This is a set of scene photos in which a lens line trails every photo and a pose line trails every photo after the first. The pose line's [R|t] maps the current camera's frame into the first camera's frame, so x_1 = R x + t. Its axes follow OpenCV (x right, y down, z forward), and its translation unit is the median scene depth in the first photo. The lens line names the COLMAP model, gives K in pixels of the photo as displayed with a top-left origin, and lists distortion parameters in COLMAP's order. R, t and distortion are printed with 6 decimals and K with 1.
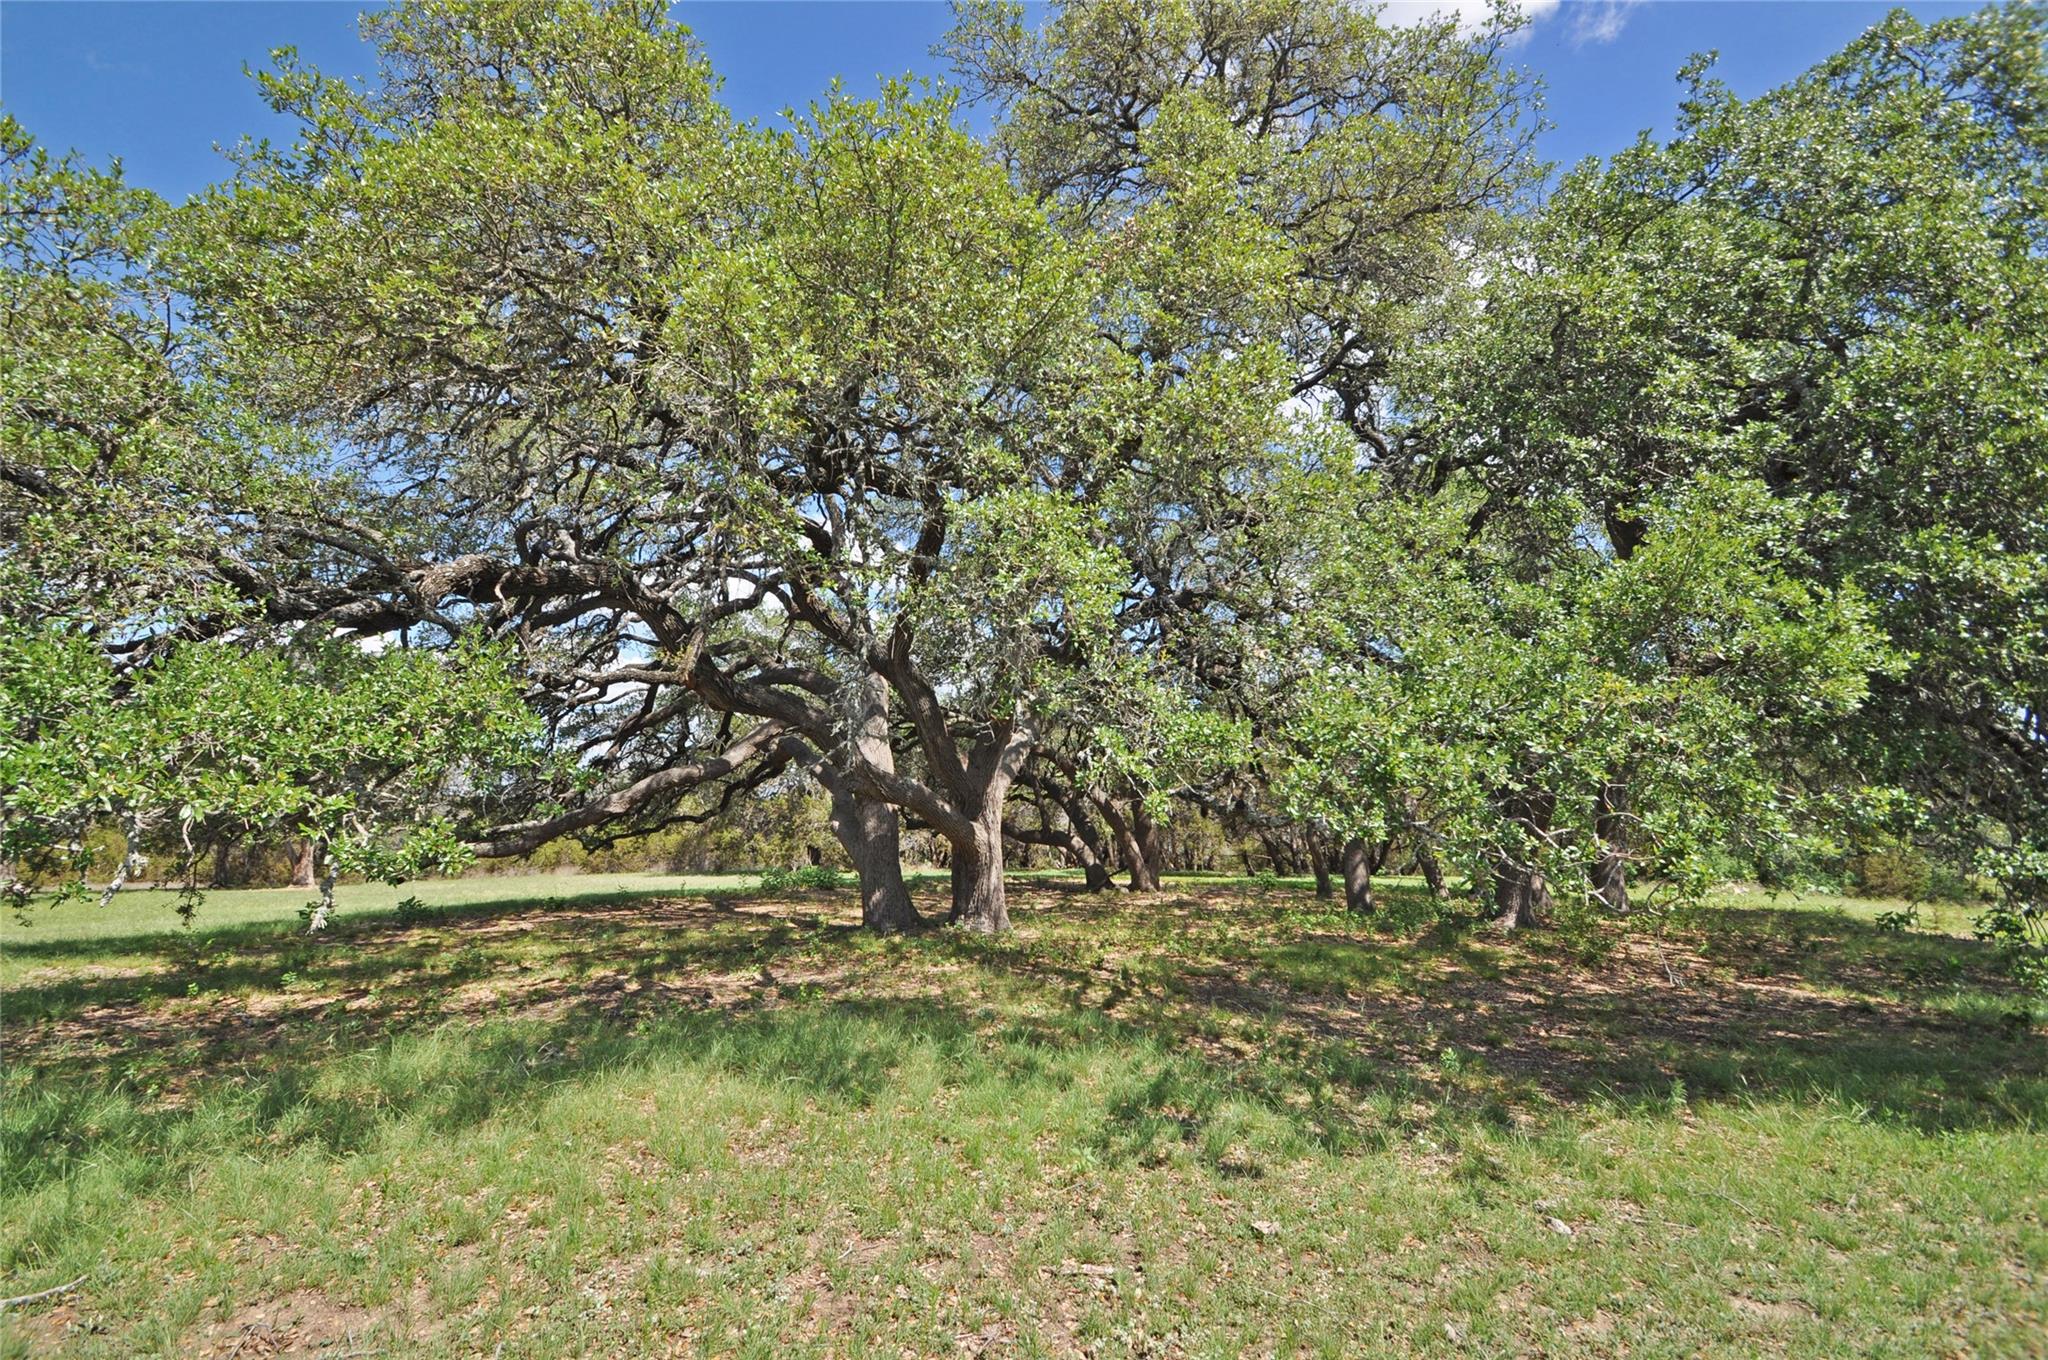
lens RADIAL K [[870.3, 0, 1019.7], [0, 870.3, 709.2], [0, 0, 1]] dist [0.000280, -0.000049]
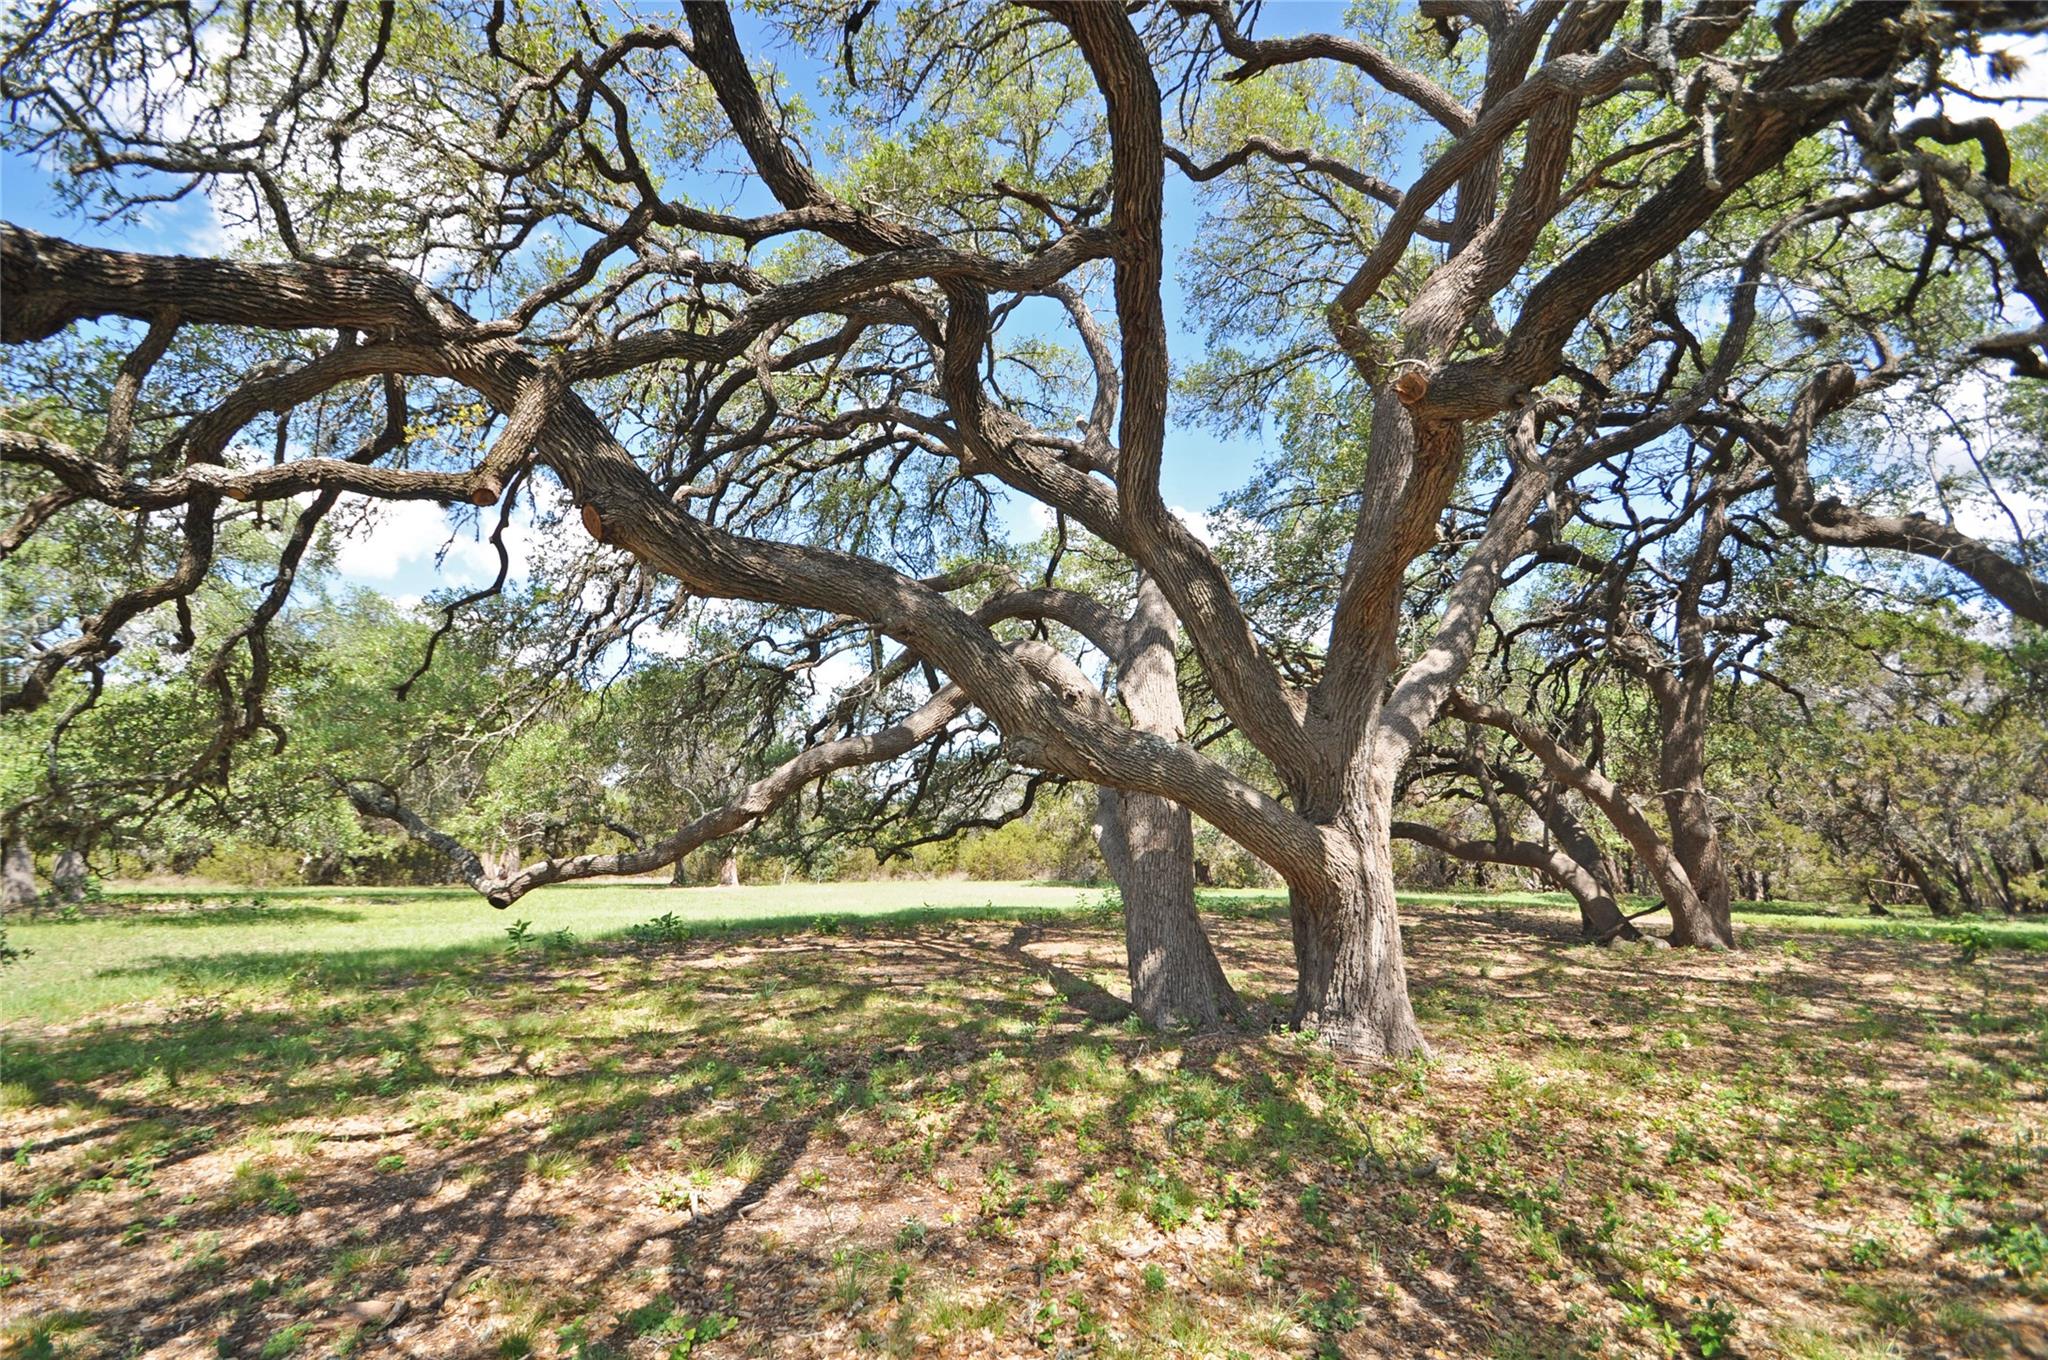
lens RADIAL K [[870.3, 0, 1019.7], [0, 870.3, 709.2], [0, 0, 1]] dist [0.000280, -0.000049]
pose [[0.887007, -0.059516, -0.457905, 0.015171], [0.056144, 0.998202, -0.020983, 0.041007], [0.458330, -0.007096, 0.888754, 0.313393]]
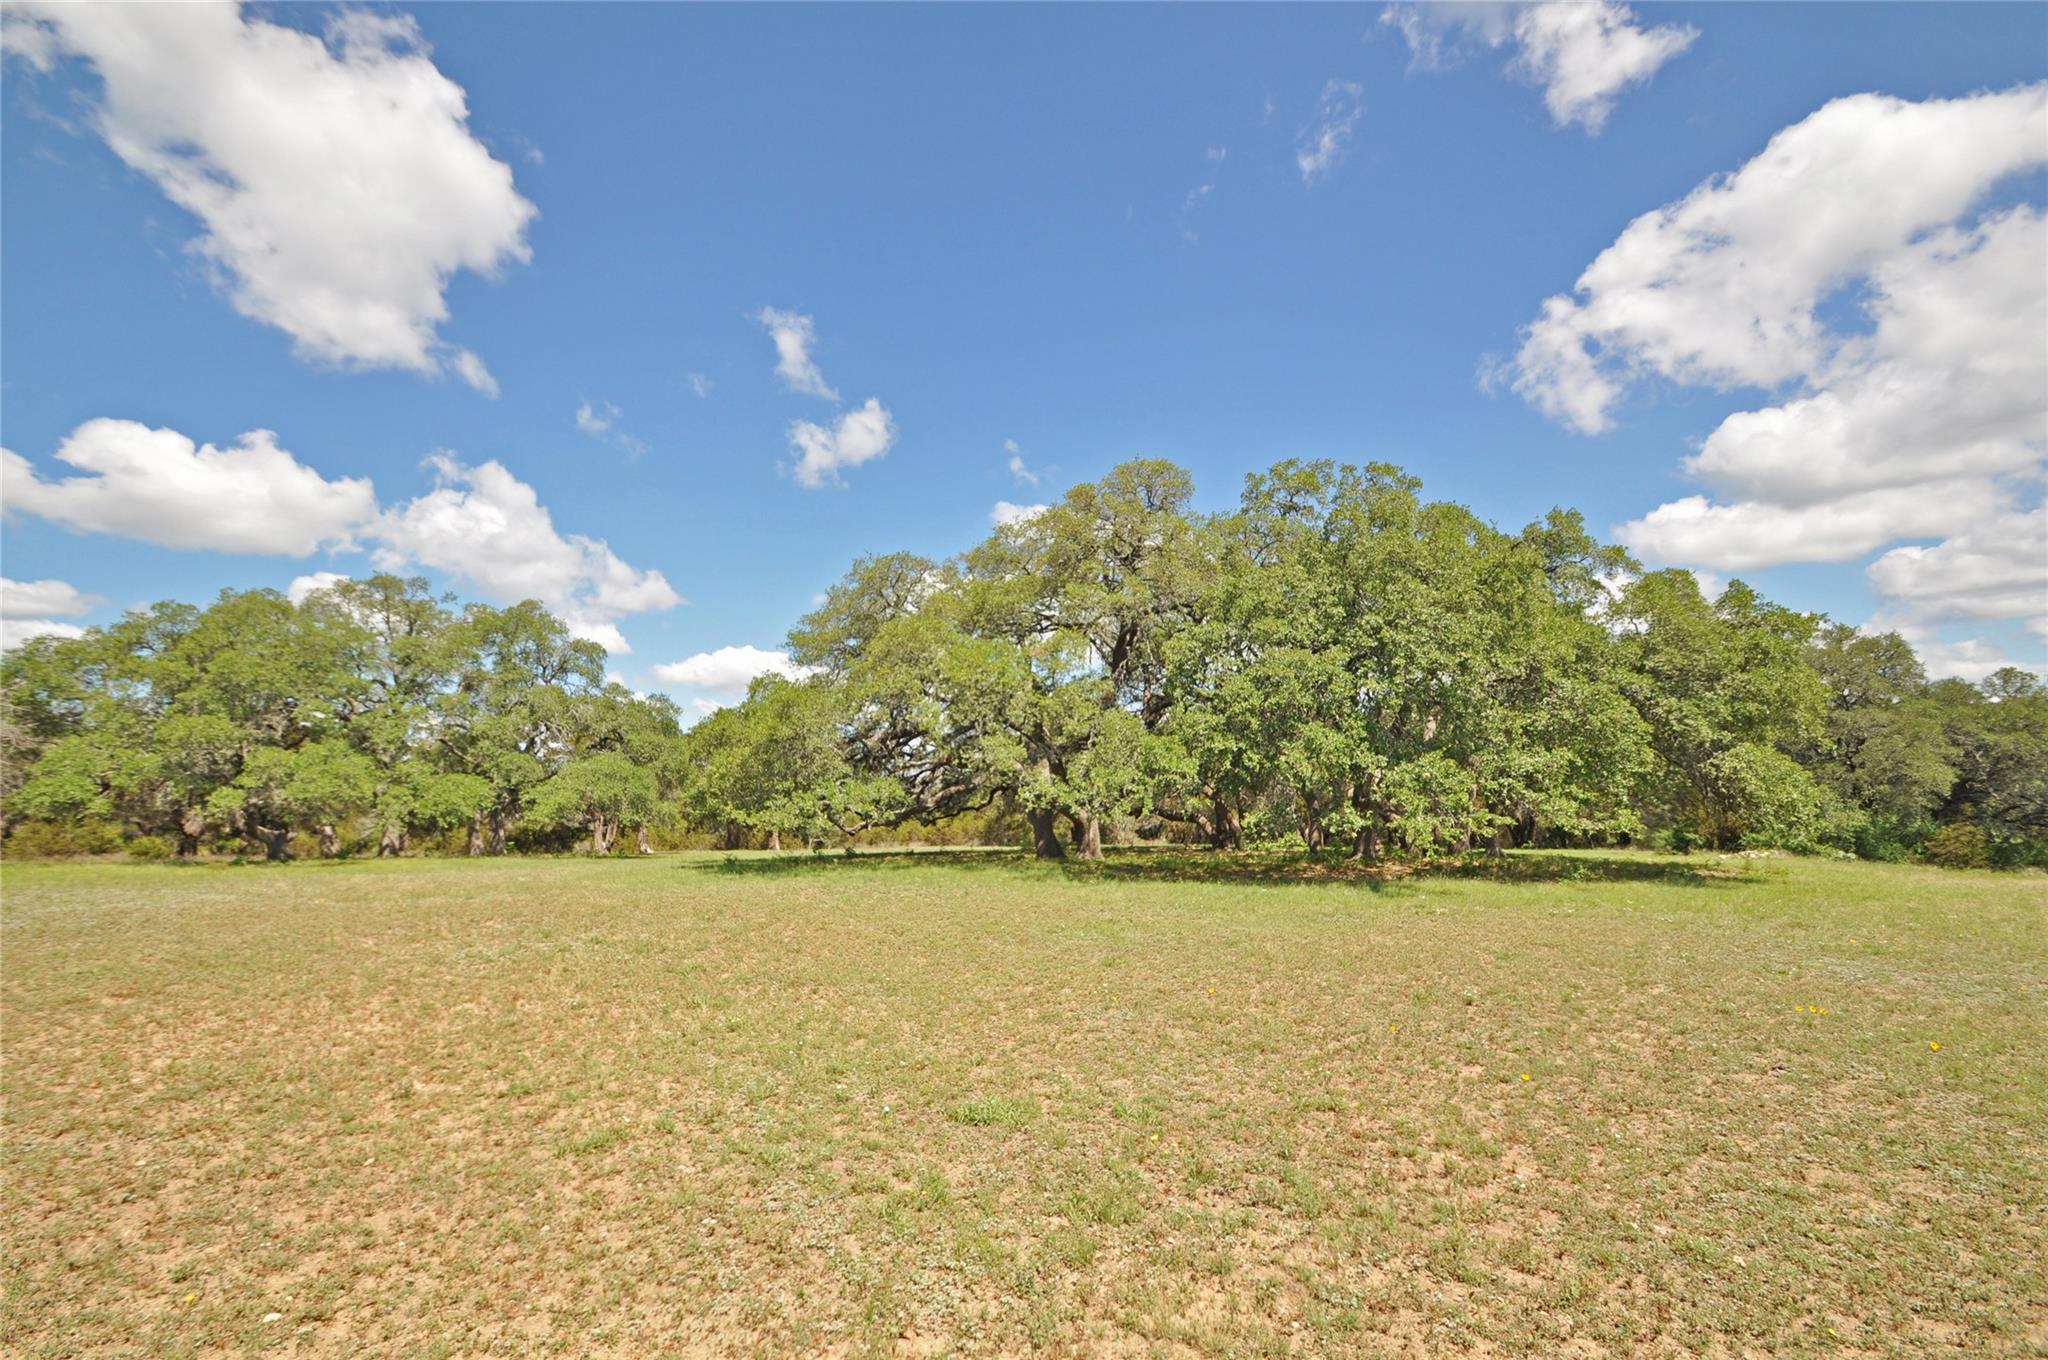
lens RADIAL K [[870.3, 0, 1019.7], [0, 870.3, 709.2], [0, 0, 1]] dist [0.000280, -0.000049]
pose [[0.936639, -0.052580, -0.346327, 0.369270], [0.058281, 0.998282, 0.006058, -0.089842], [0.345414, -0.025859, 0.938094, -0.699468]]
